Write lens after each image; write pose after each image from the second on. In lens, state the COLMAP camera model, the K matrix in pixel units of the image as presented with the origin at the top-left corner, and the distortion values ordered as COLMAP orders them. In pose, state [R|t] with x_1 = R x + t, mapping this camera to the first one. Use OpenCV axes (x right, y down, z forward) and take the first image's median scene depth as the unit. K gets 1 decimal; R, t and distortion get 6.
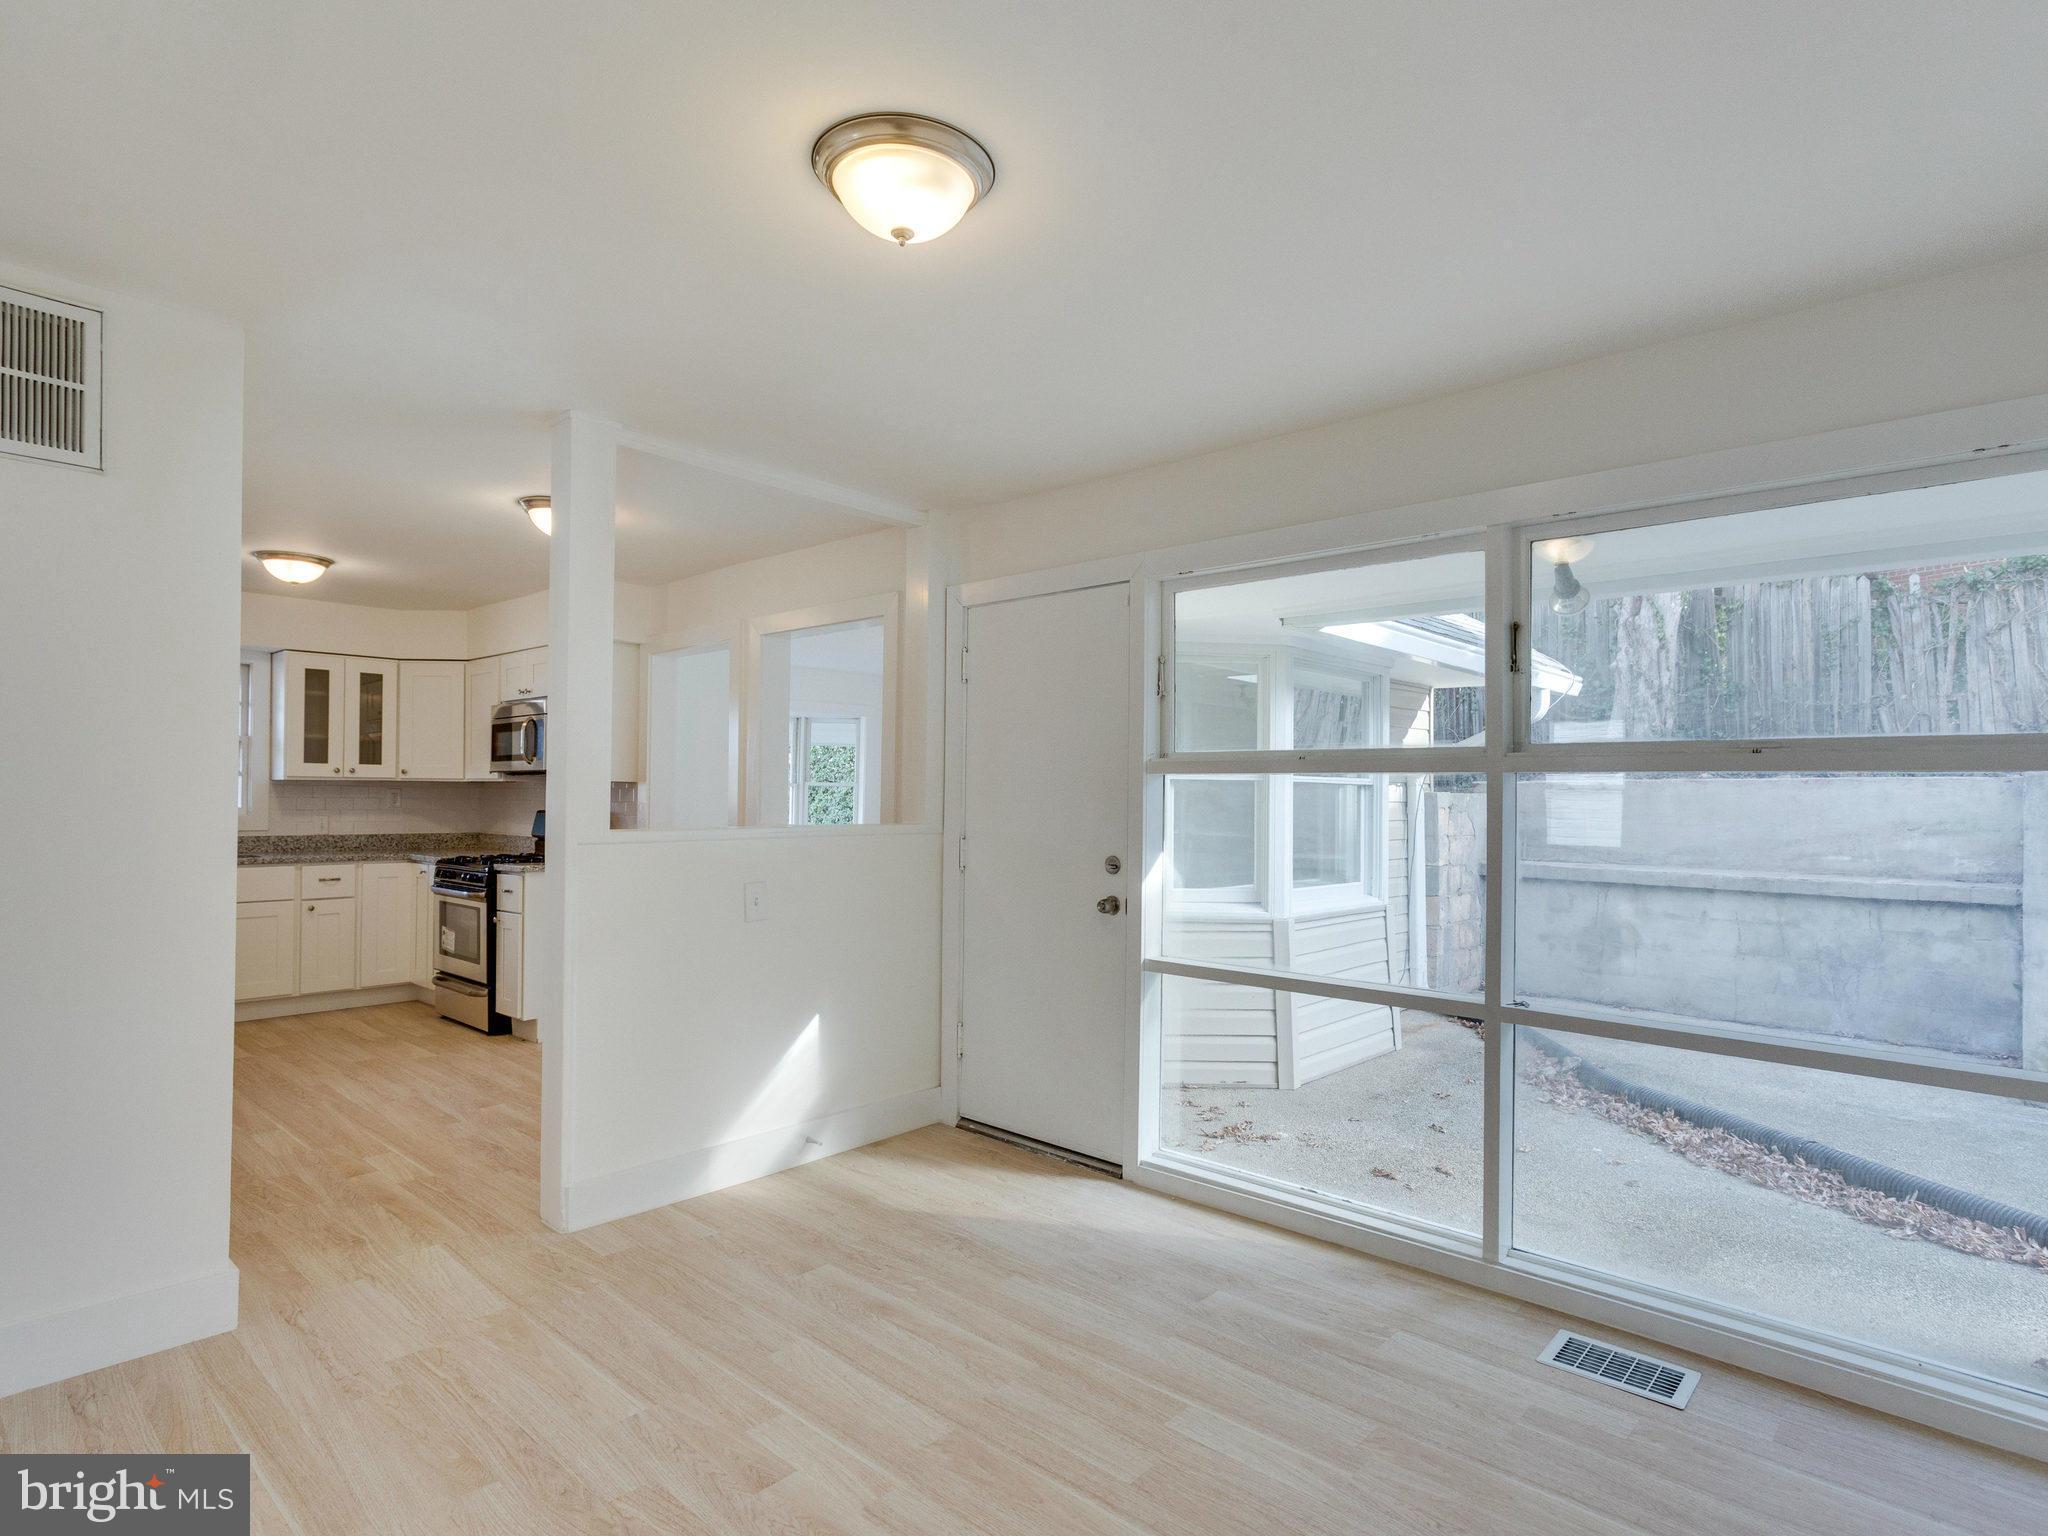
lens RADIAL K [[1103.5, 0, 1039.8], [0, 1103.5, 793.9], [0, 0, 1]] dist [-0.002973, 0.006615]
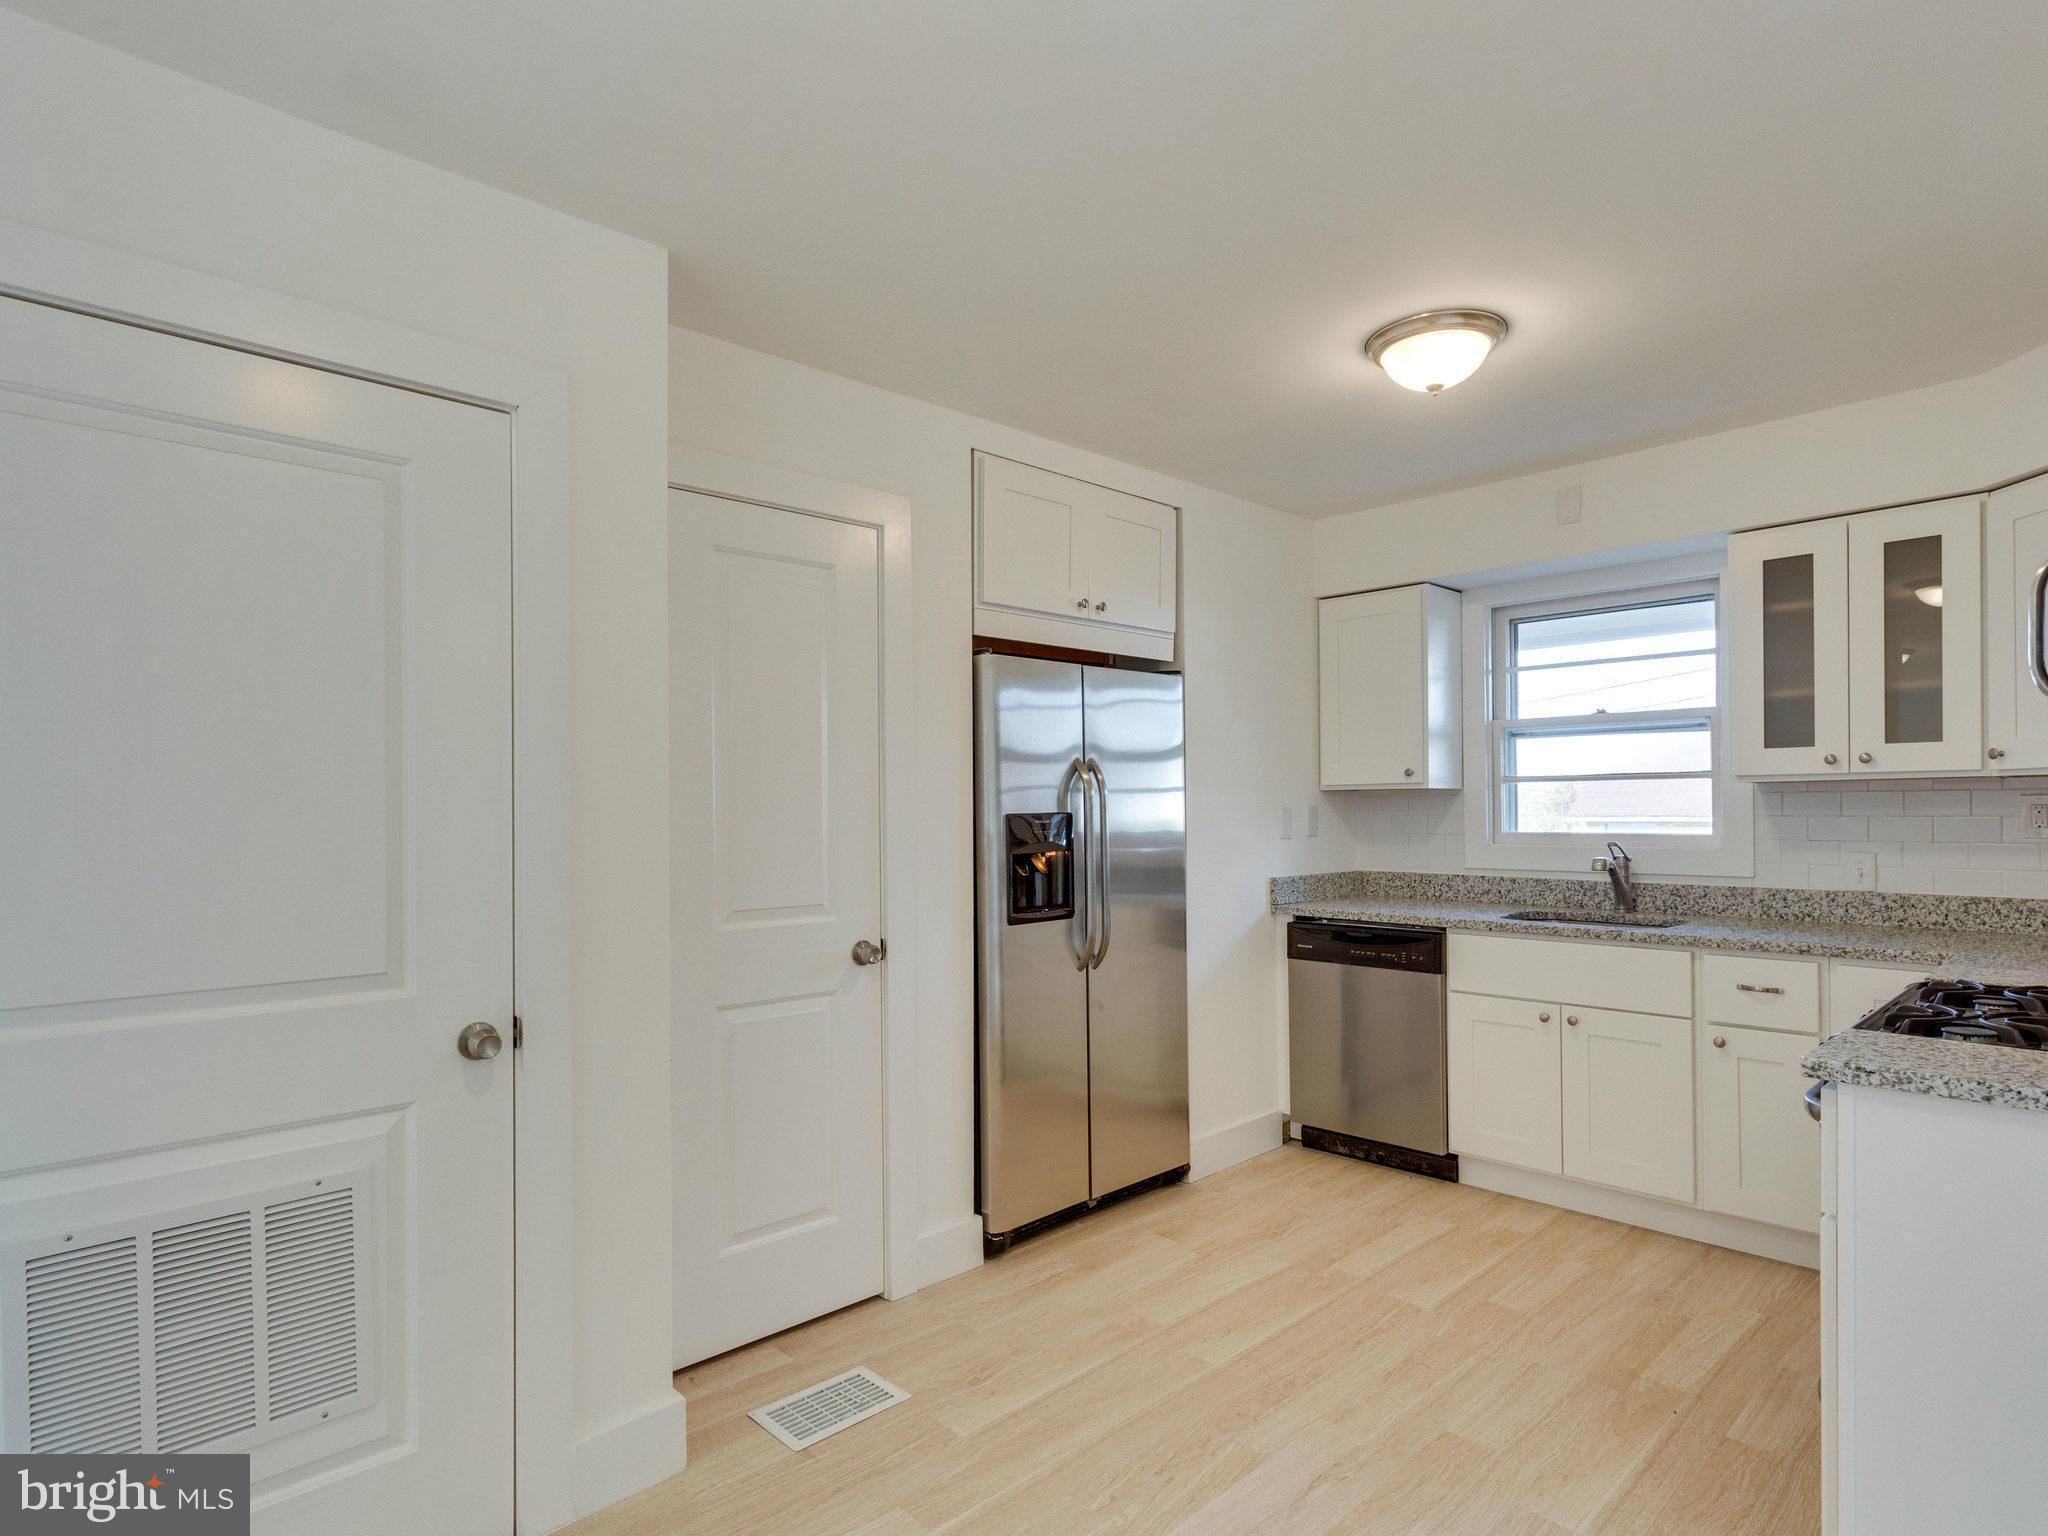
lens RADIAL K [[1103.5, 0, 1033.0], [0, 1103.5, 805.7], [0, 0, 1]] dist [-0.002973, 0.006615]
pose [[-0.065648, -0.011368, -0.997778, -0.141186], [0.013346, 0.999836, -0.012269, -0.000072], [0.997754, -0.014122, -0.065486, 0.699509]]
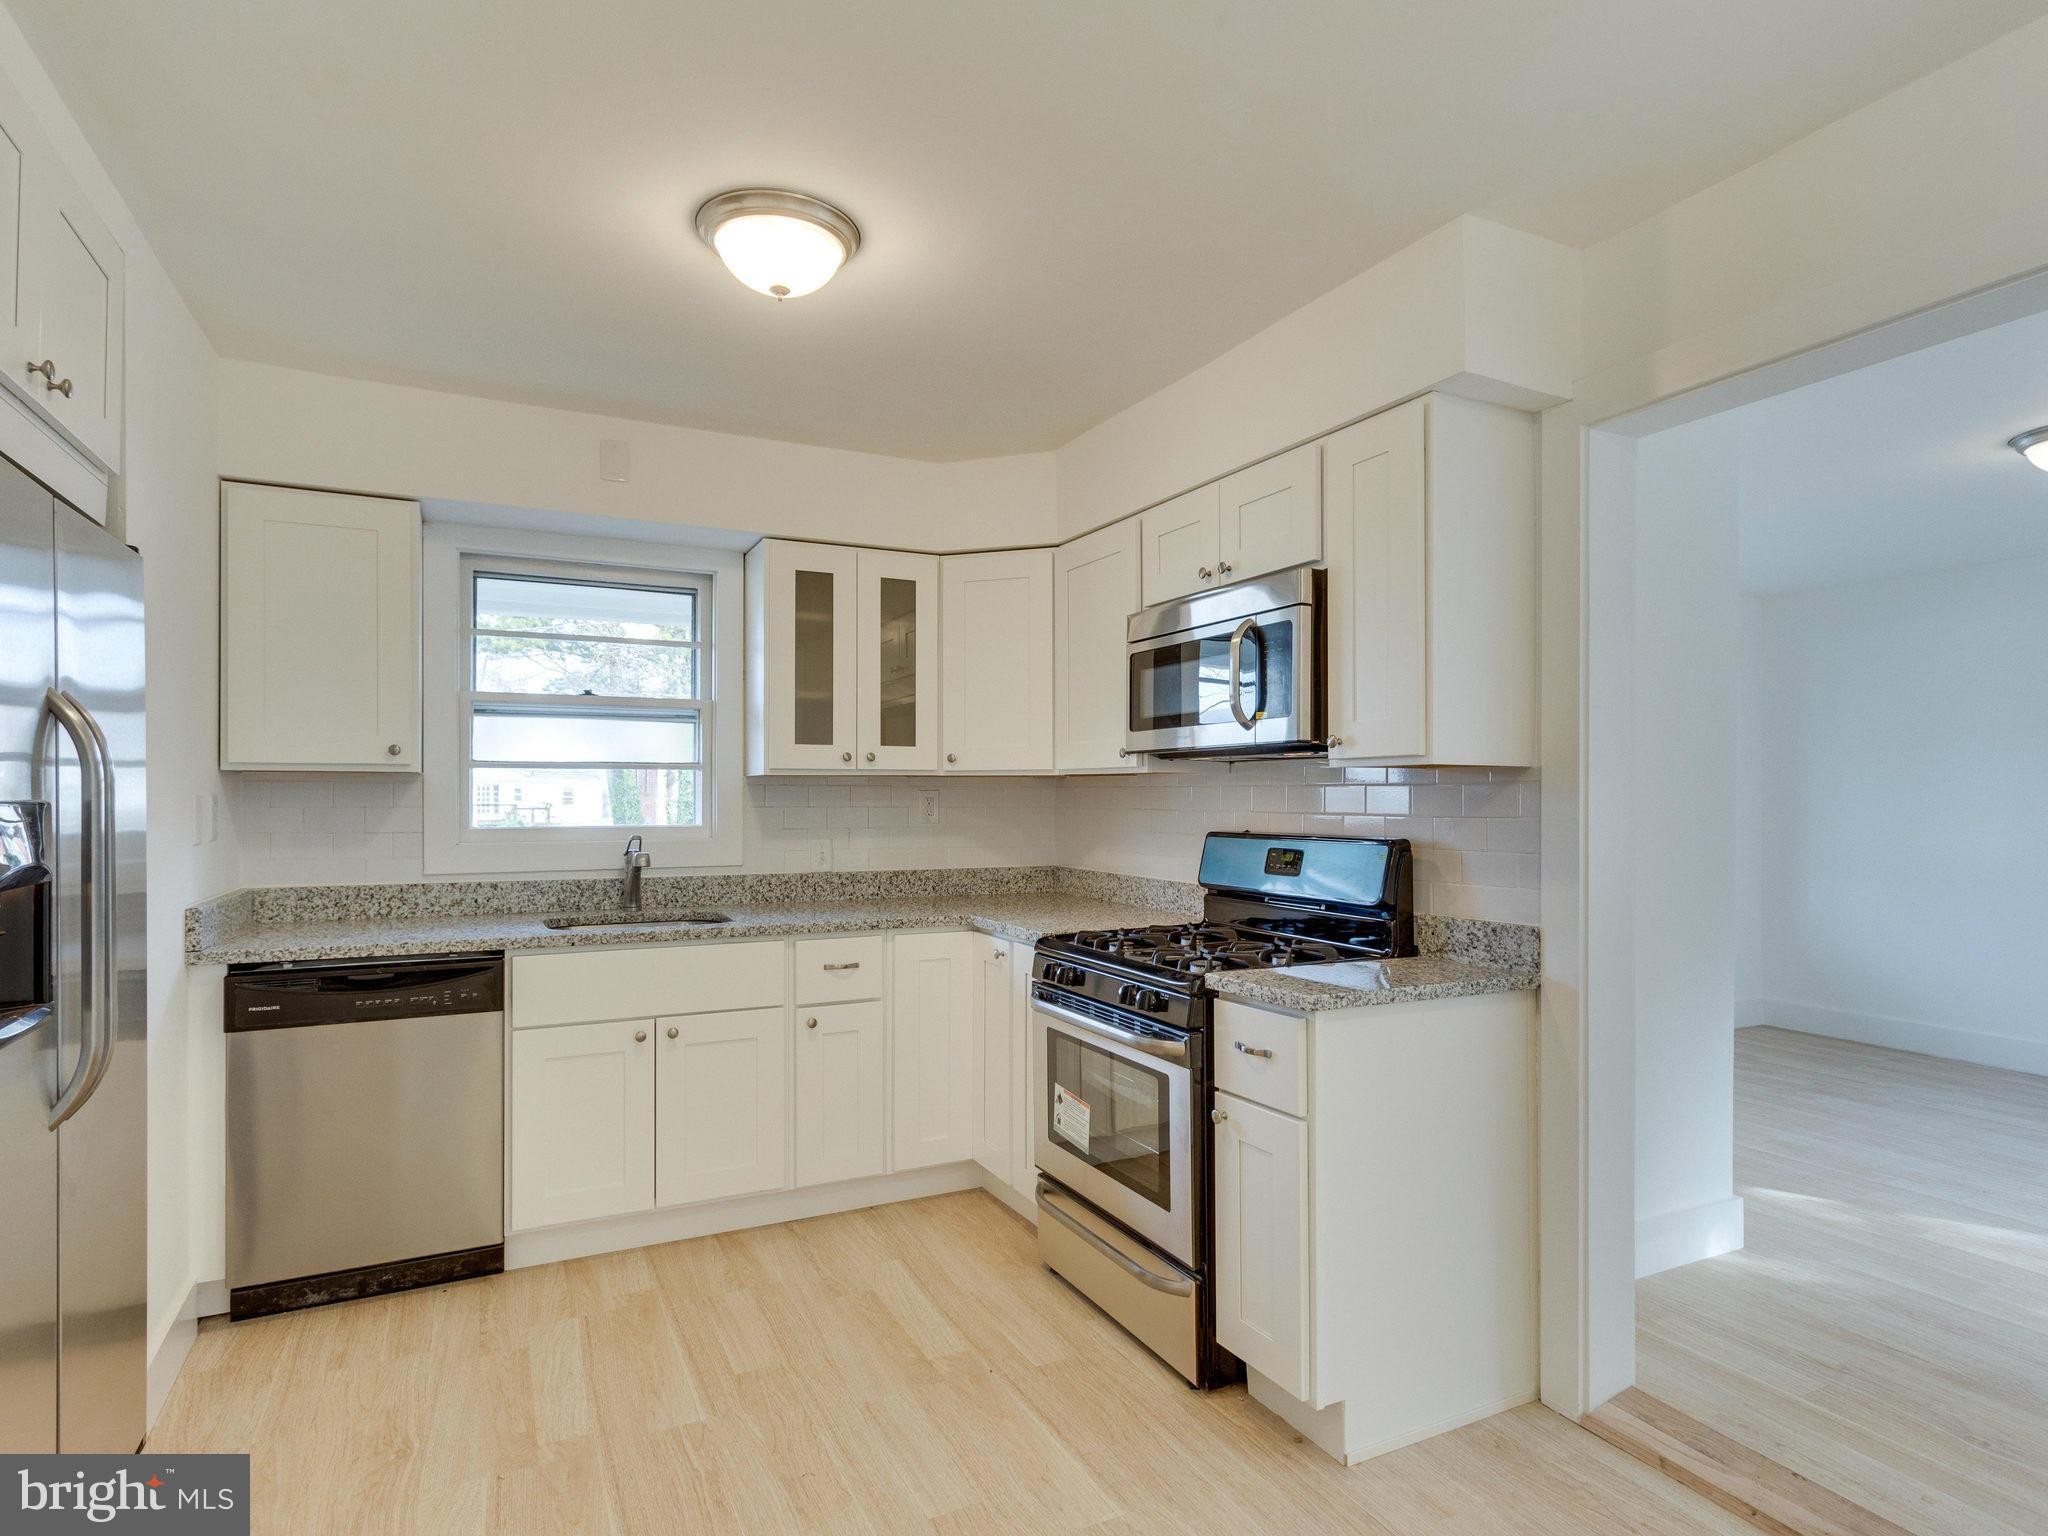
lens RADIAL K [[1103.5, 0, 1025.0], [0, 1103.5, 793.8], [0, 0, 1]] dist [-0.002973, 0.006615]
pose [[0.931581, -0.010049, -0.363395, -0.364315], [0.010737, 0.999942, -0.000129, -0.002303], [0.363376, -0.003782, 0.931635, 0.534606]]
